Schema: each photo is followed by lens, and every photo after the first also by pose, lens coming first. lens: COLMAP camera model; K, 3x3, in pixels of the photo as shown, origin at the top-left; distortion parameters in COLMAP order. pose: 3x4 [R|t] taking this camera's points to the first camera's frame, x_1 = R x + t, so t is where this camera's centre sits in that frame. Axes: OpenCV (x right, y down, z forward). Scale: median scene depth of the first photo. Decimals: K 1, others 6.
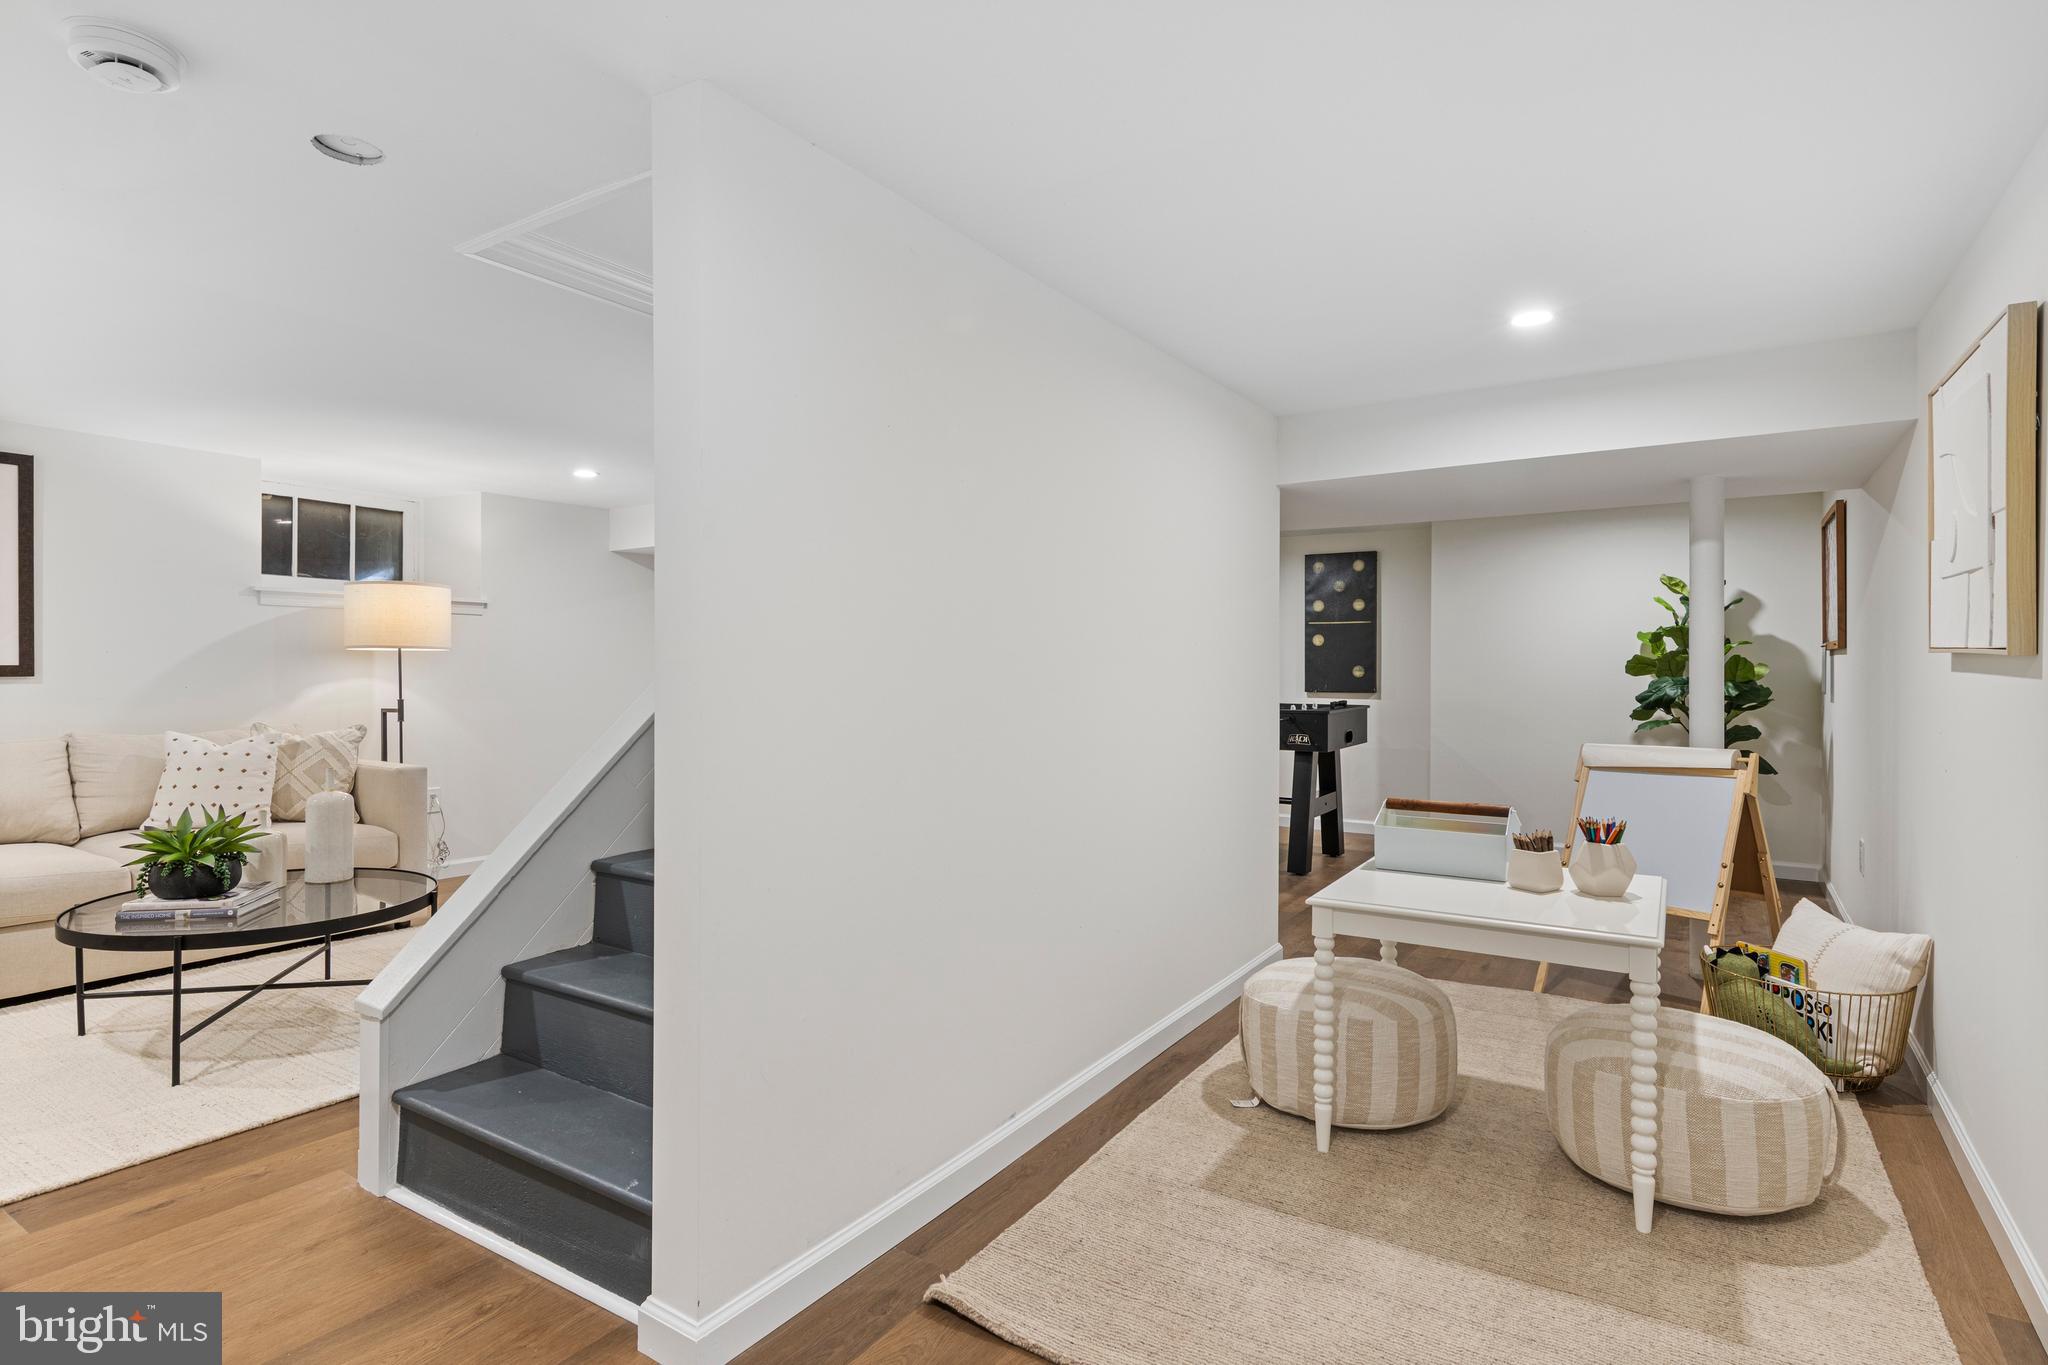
lens RADIAL K [[1045.0, 0, 1022.9], [0, 1045.0, 668.2], [0, 0, 1]] dist [0.014135, -0.004346]
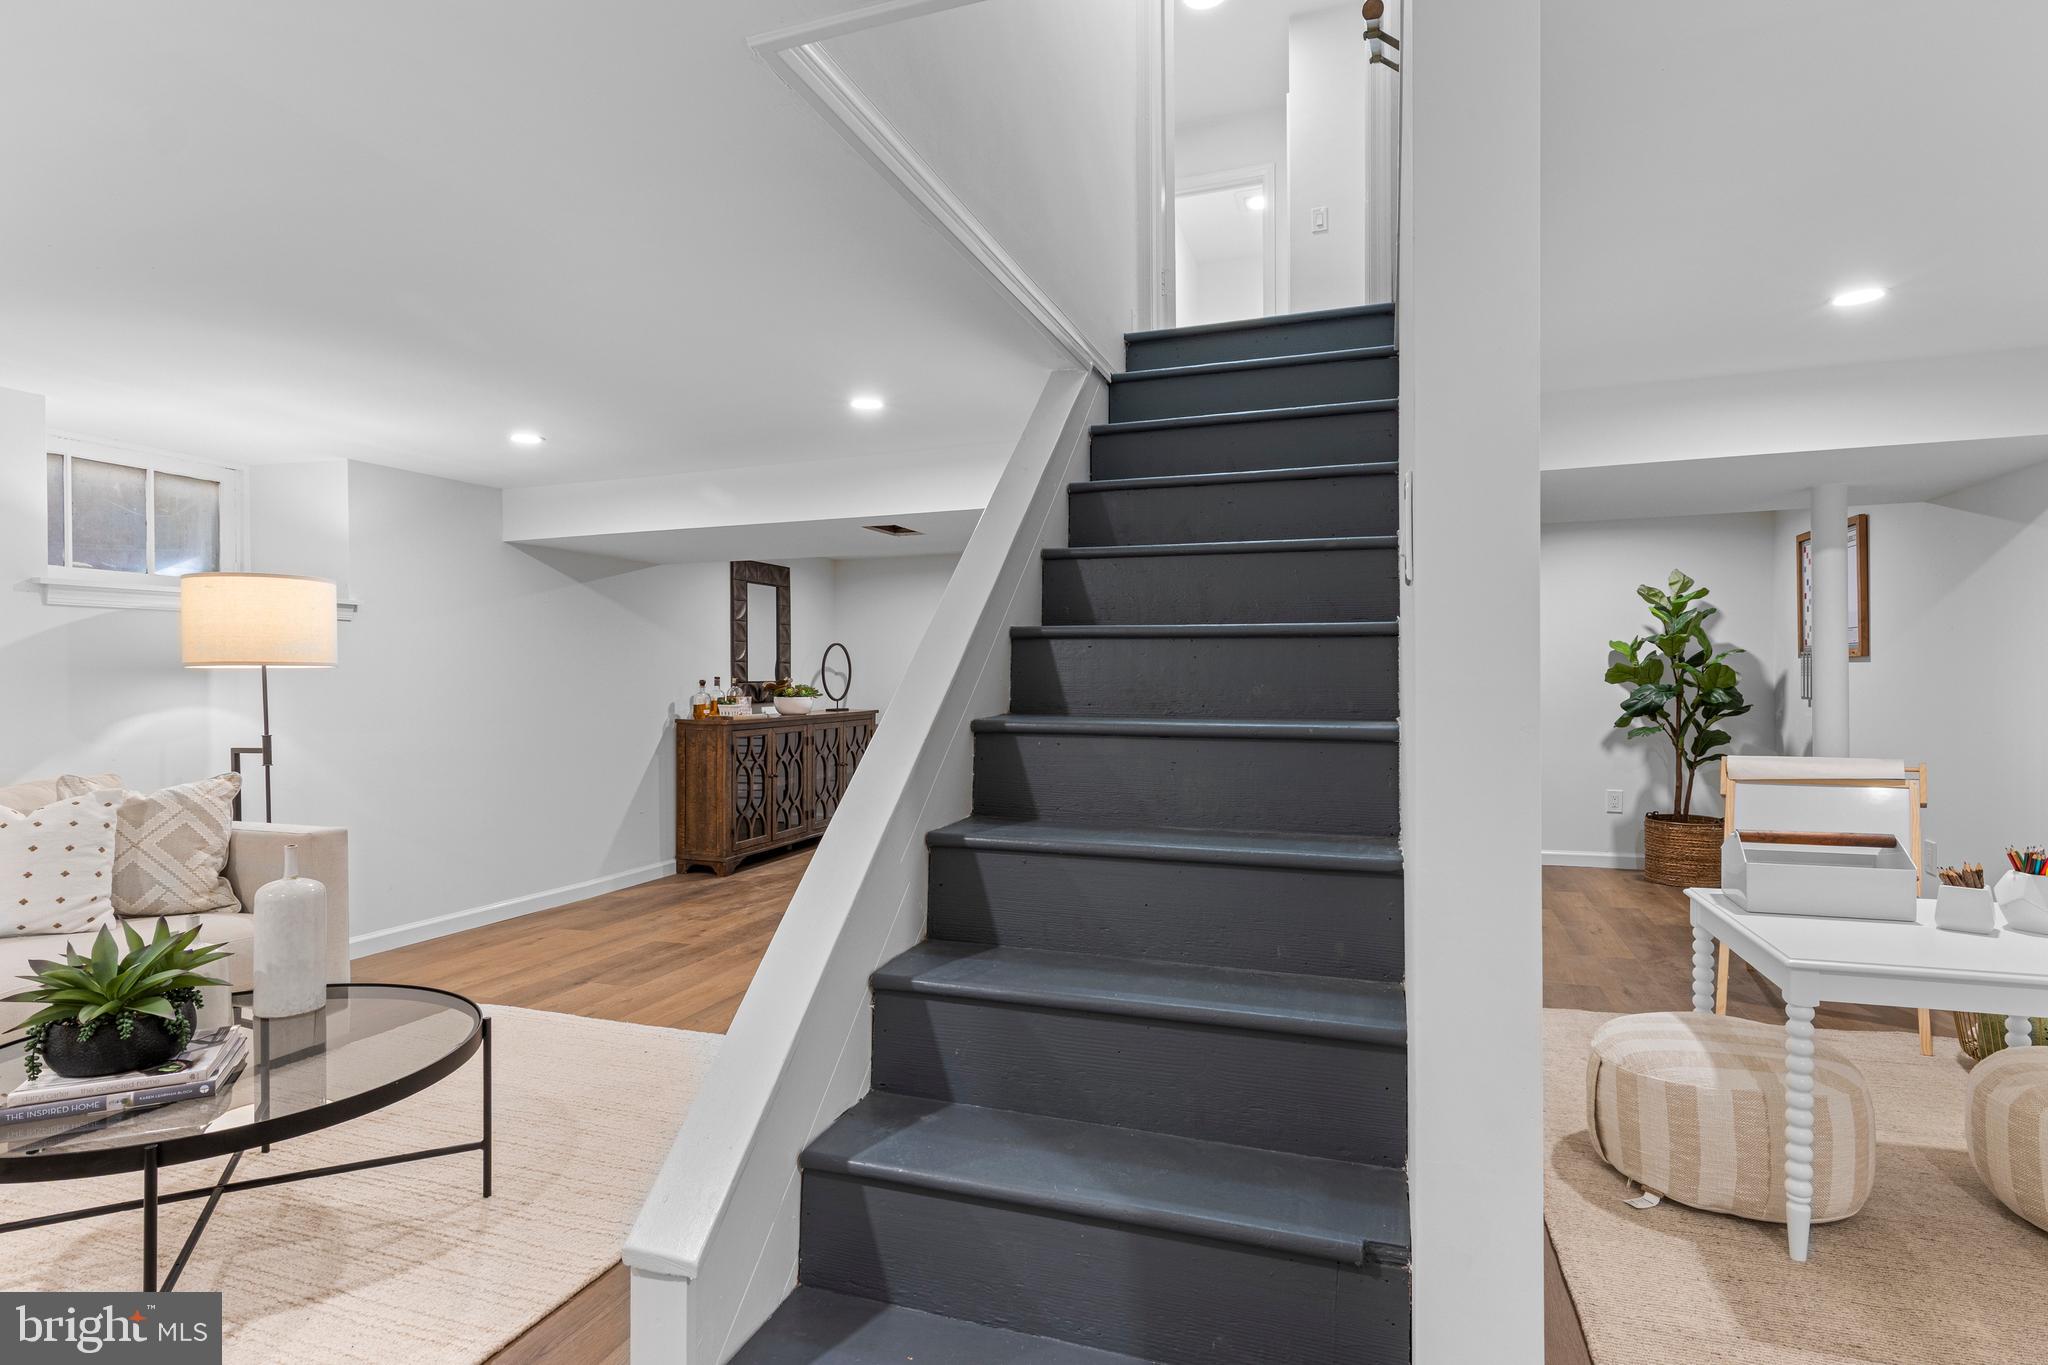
lens RADIAL K [[1045.0, 0, 1024.7], [0, 1045.0, 687.1], [0, 0, 1]] dist [0.014135, -0.004346]
pose [[0.971872, -0.011710, 0.235219, -0.291050], [0.009937, 0.999913, 0.008722, -0.005913], [-0.235301, -0.006139, 0.971903, 0.189280]]
